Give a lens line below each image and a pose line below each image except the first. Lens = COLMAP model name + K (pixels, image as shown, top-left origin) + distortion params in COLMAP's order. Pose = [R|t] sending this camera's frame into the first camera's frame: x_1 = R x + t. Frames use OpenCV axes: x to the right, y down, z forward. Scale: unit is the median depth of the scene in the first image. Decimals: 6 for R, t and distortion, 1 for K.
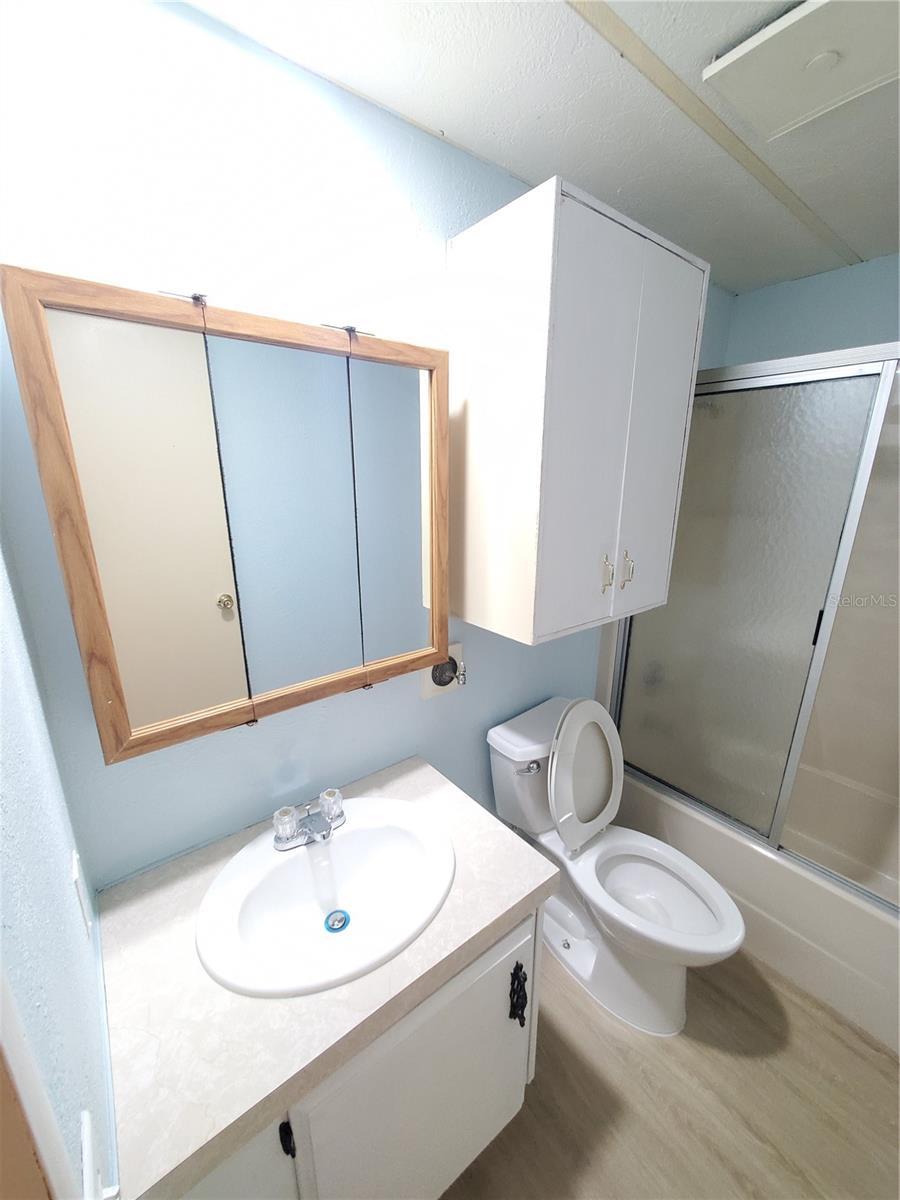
lens RADIAL K [[473.5, 0, 450.4], [0, 473.5, 604.6], [0, 0, 1]] dist [0.003641, -0.001957]
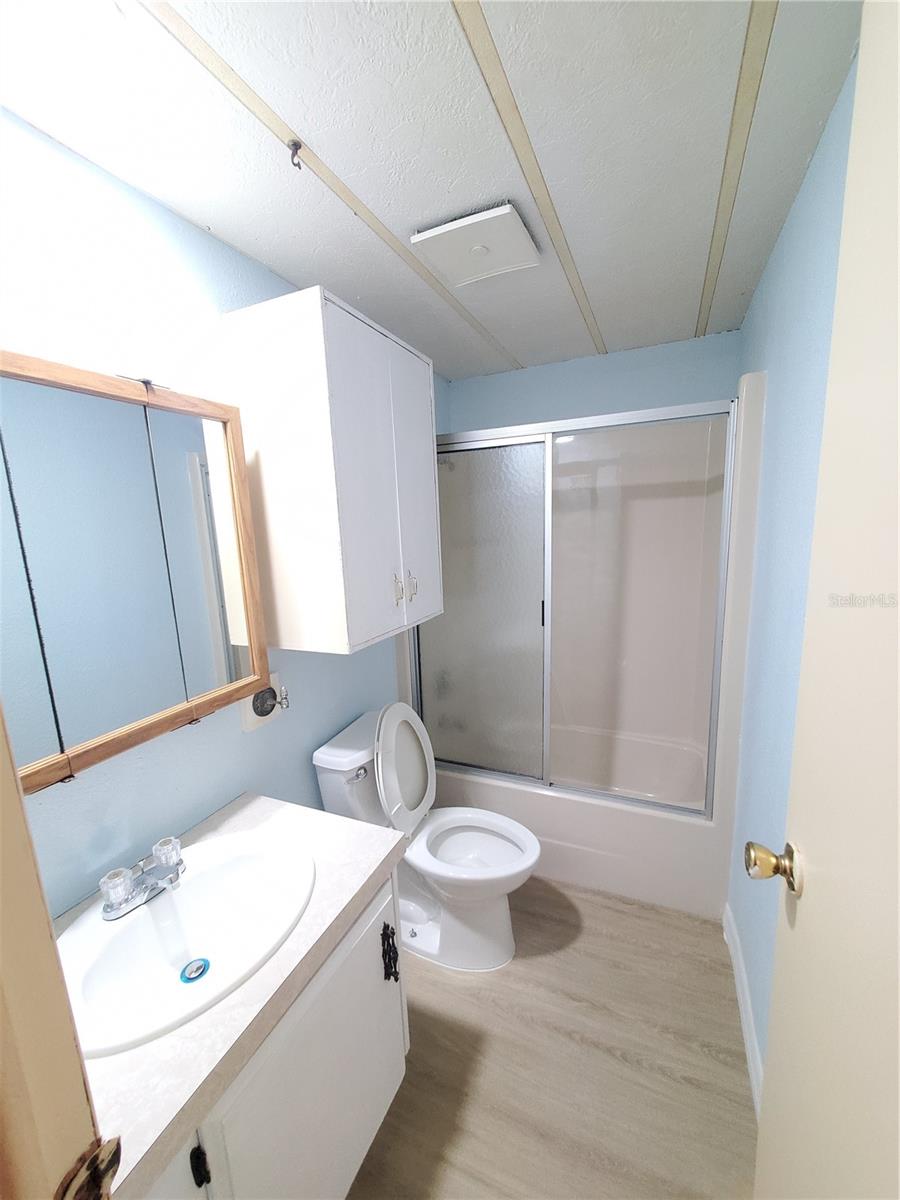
lens RADIAL K [[473.5, 0, 447.6], [0, 473.5, 603.2], [0, 0, 1]] dist [0.003641, -0.001957]
pose [[0.885971, -0.115327, 0.449171, -0.118409], [0.165585, 0.983407, -0.074116, 0.087540], [-0.433171, 0.140040, 0.890366, -0.150892]]
